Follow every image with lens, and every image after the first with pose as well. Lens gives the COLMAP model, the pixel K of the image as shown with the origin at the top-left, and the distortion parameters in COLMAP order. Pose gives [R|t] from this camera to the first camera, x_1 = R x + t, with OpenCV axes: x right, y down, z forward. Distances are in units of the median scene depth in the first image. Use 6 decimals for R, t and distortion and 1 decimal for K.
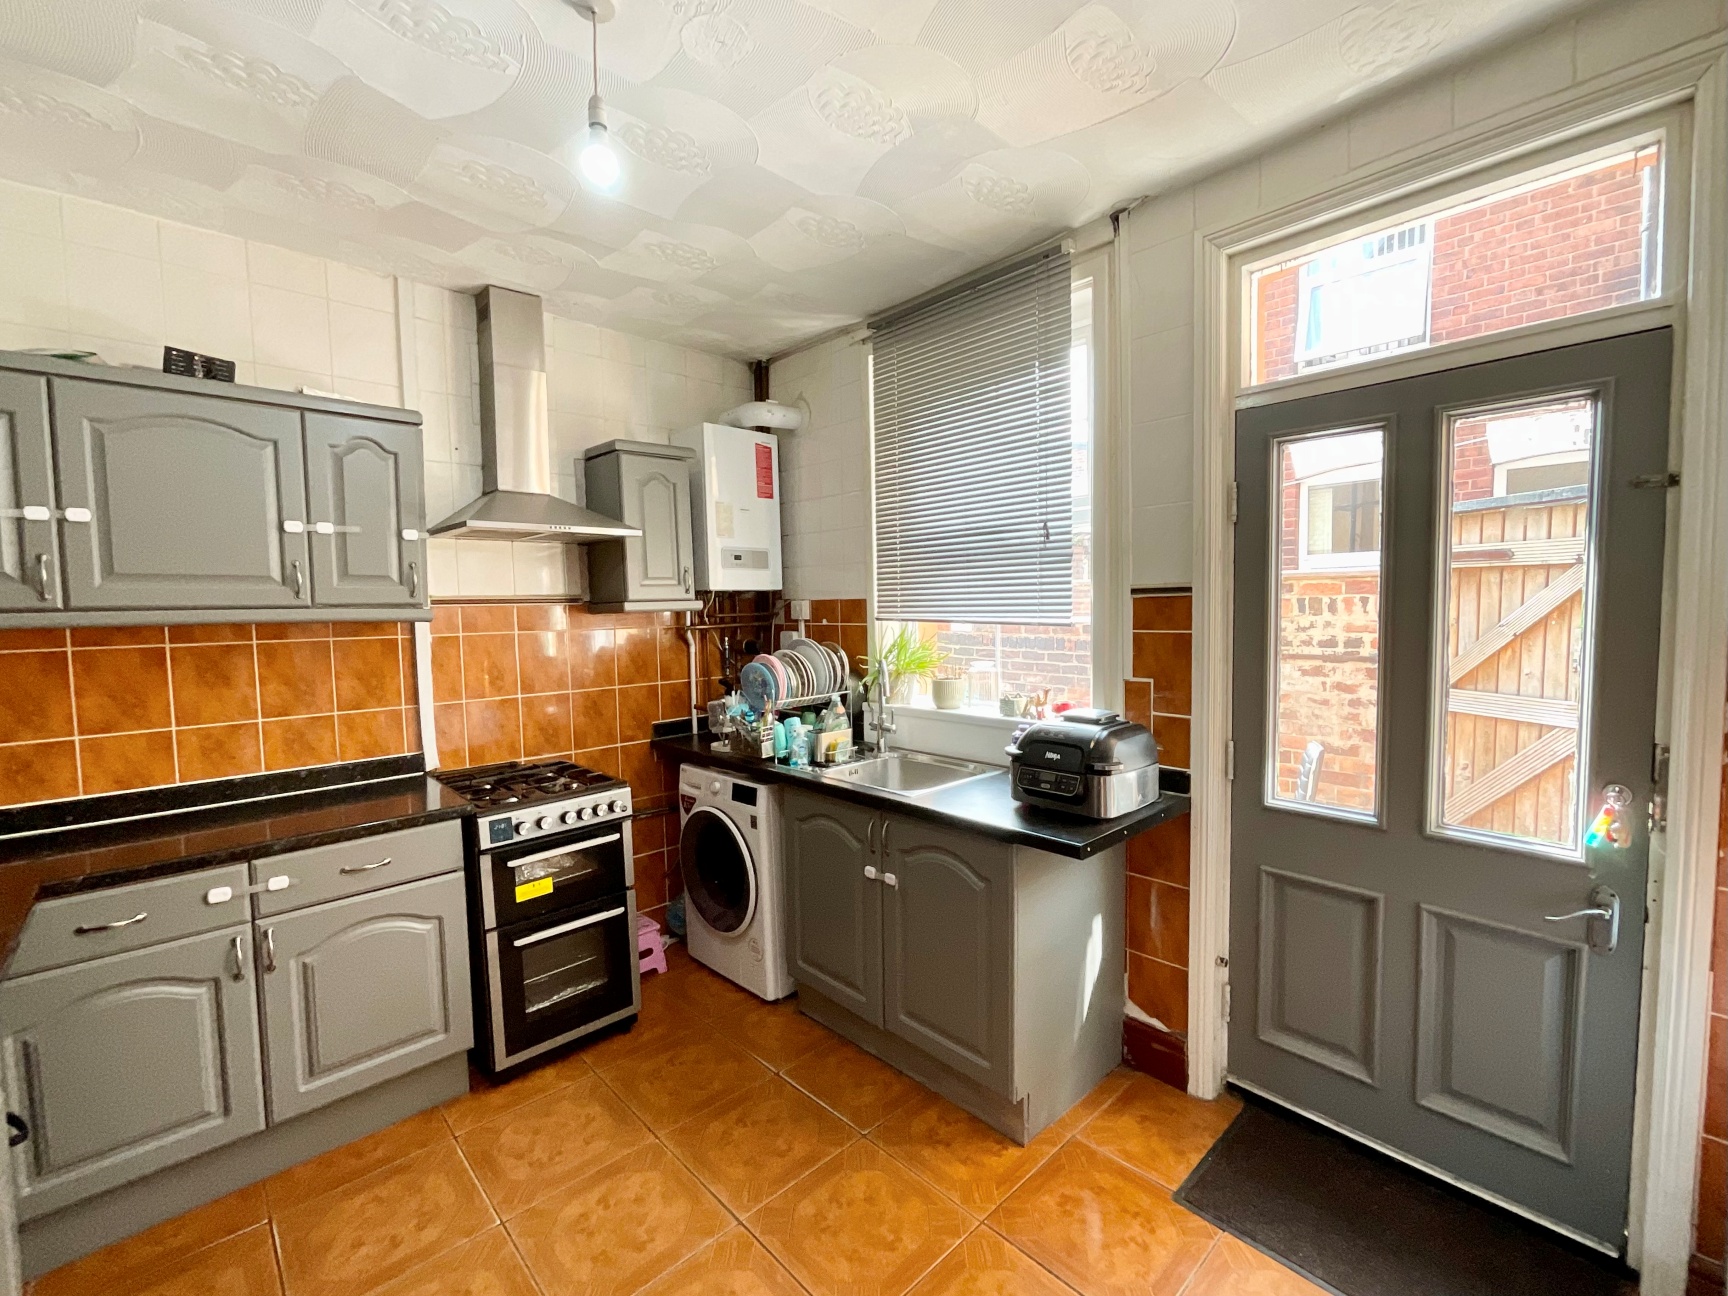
lens RADIAL K [[758.8, 0, 858.4], [0, 758.8, 649.1], [0, 0, 1]] dist [-0.000055, 0.000504]
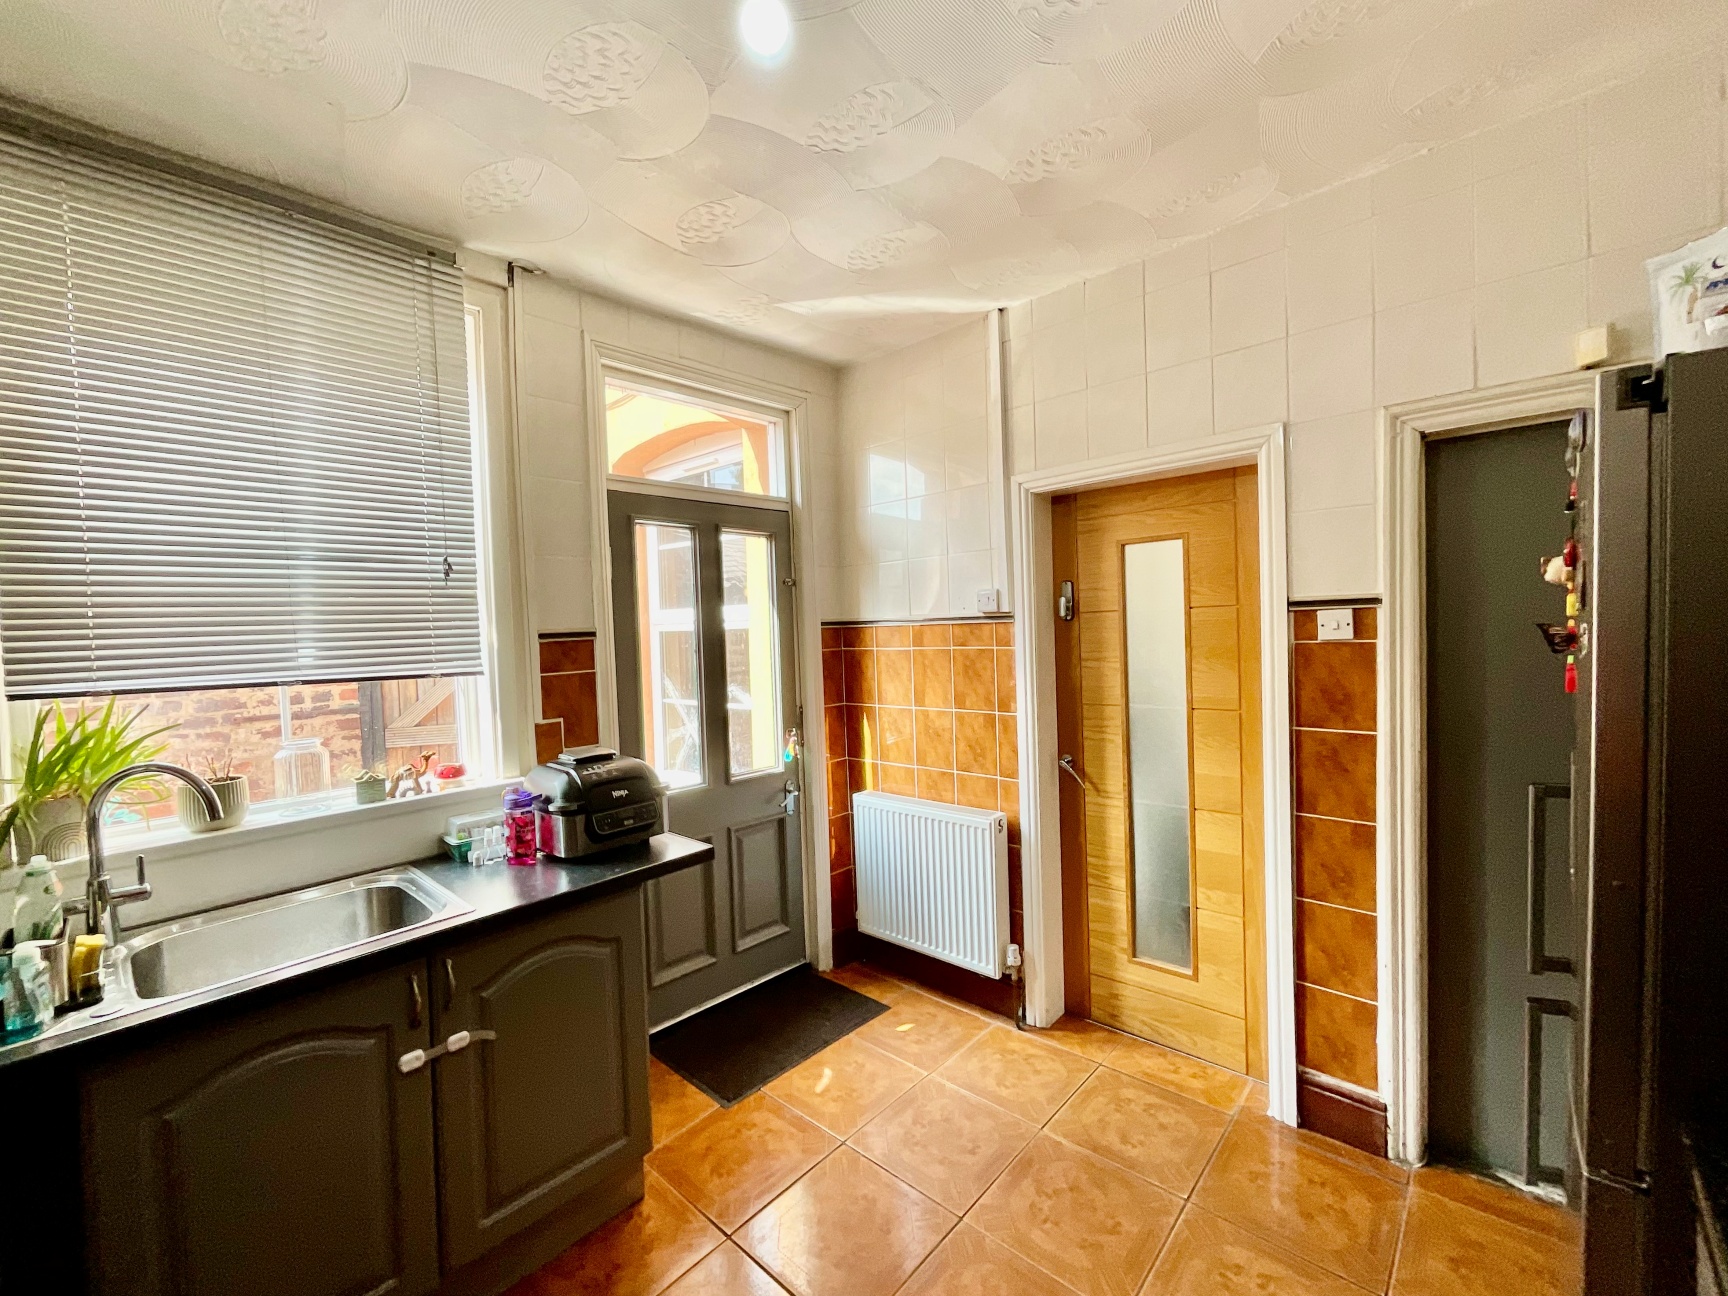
lens RADIAL K [[707.4, 0, 871.1], [0, 707.4, 650.7], [0, 0, 1]] dist [0.004533, -0.002123]
pose [[-0.078415, -0.012881, 0.996838, -0.641899], [0.097914, 0.994982, 0.020560, -0.032806], [-0.992101, 0.099217, -0.076760, 0.640506]]
